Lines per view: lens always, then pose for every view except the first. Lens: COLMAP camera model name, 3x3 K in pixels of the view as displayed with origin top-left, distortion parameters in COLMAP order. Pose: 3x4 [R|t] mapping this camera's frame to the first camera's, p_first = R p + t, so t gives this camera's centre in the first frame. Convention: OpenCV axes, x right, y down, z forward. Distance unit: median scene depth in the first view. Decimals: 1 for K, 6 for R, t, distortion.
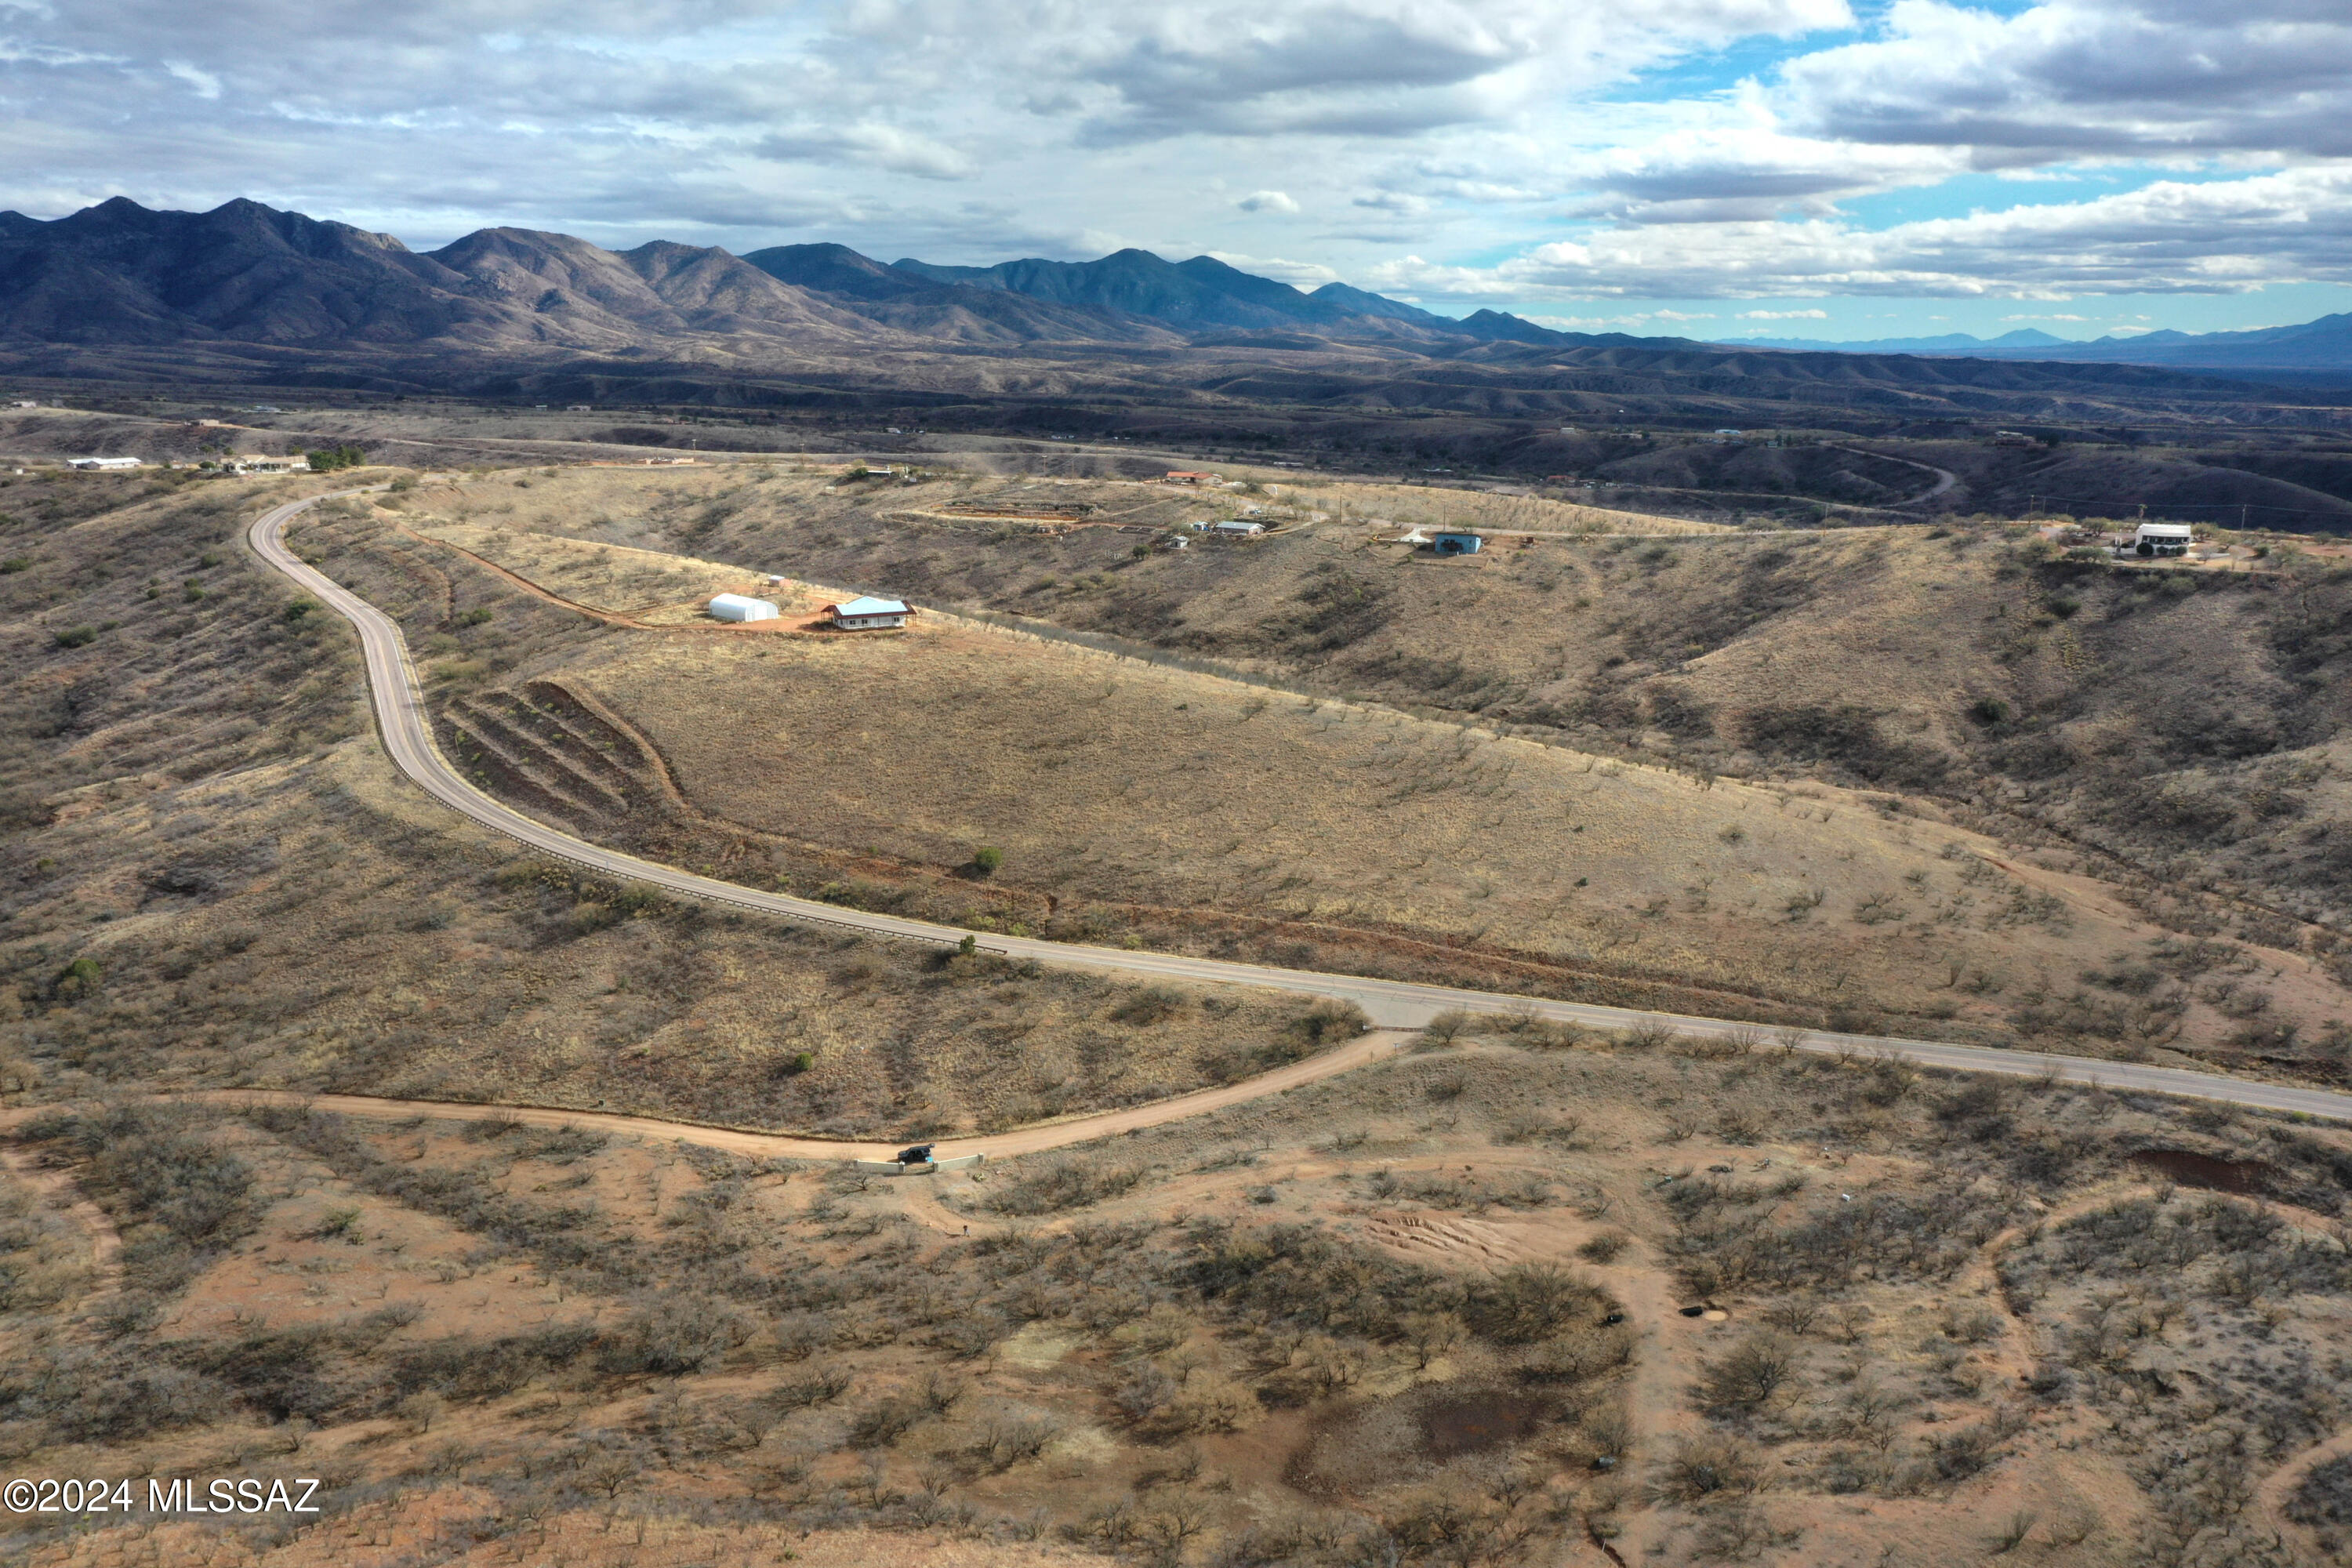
lens RADIAL K [[1852.6, 0, 1176.0], [0, 1852.6, 784.0], [0, 0, 1]] dist [0.000110, 0.004034]
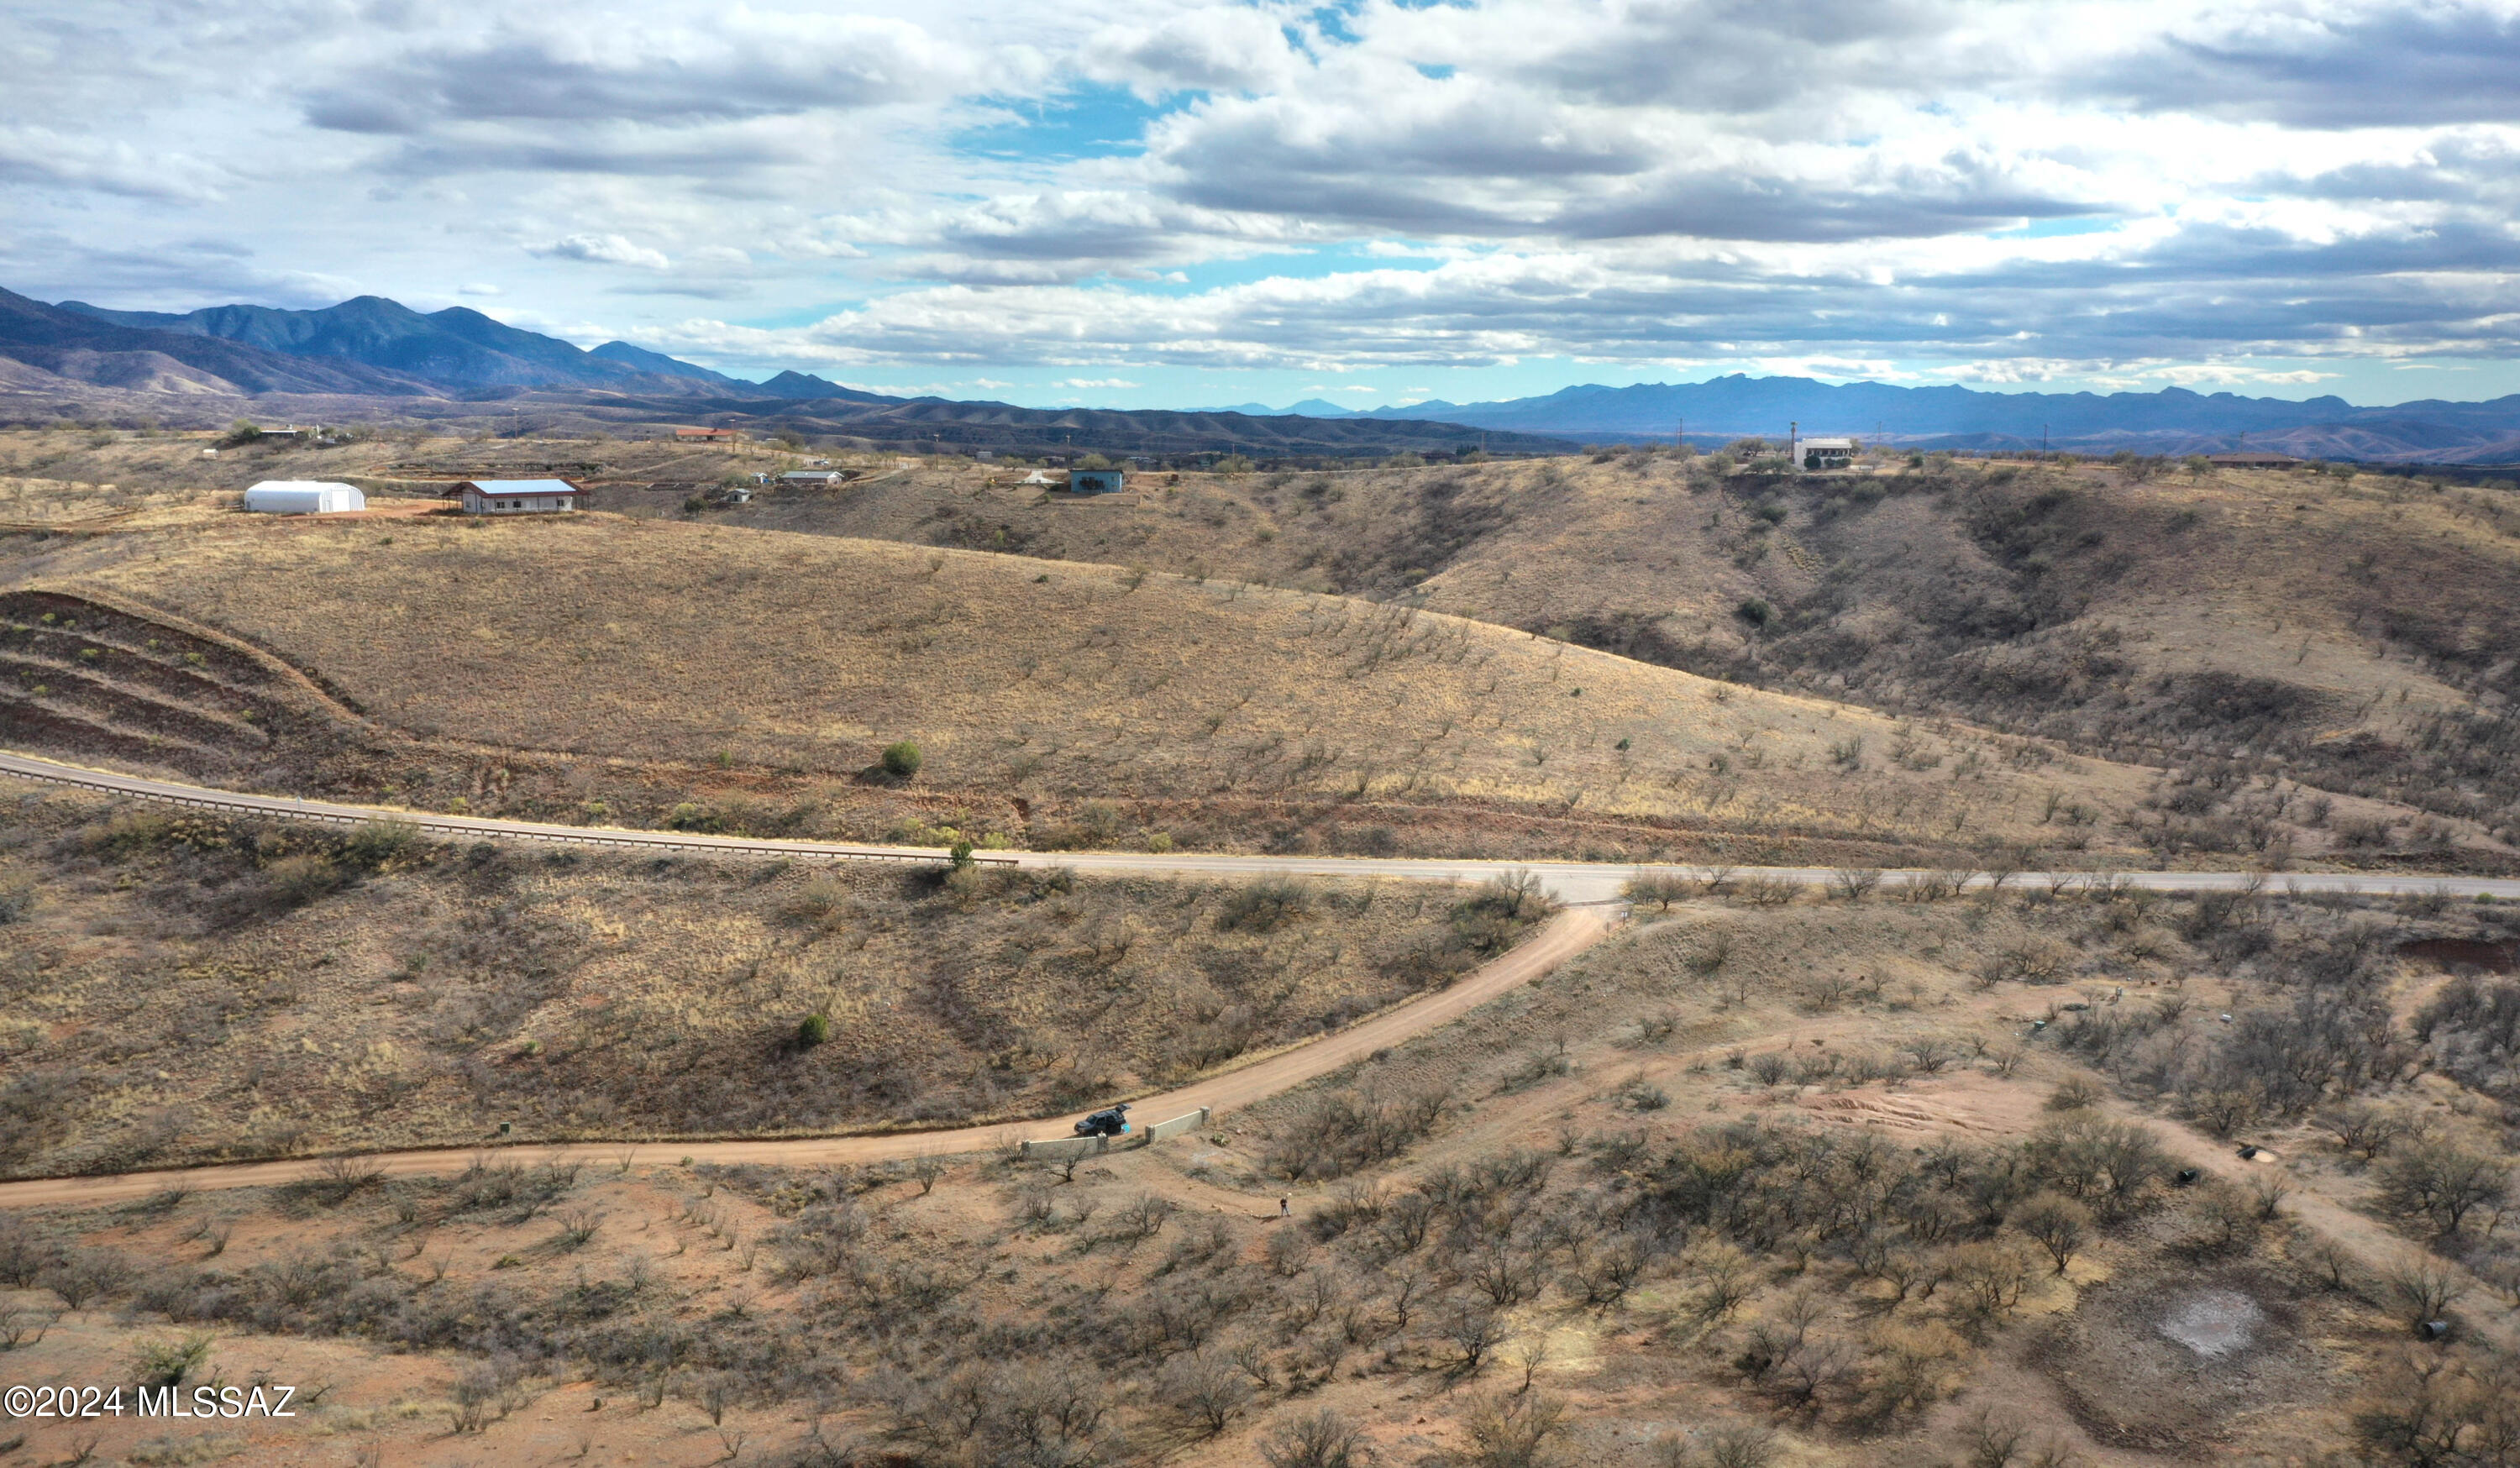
lens RADIAL K [[2003.6, 0, 1260.0], [0, 2003.6, 734.0], [0, 0, 1]] dist [-0.003245, 0.003830]
pose [[0.922564, -0.060280, 0.381105, -0.272599], [0.089055, 0.994319, -0.058306, 0.090532], [-0.375425, 0.087730, 0.922691, 0.275499]]
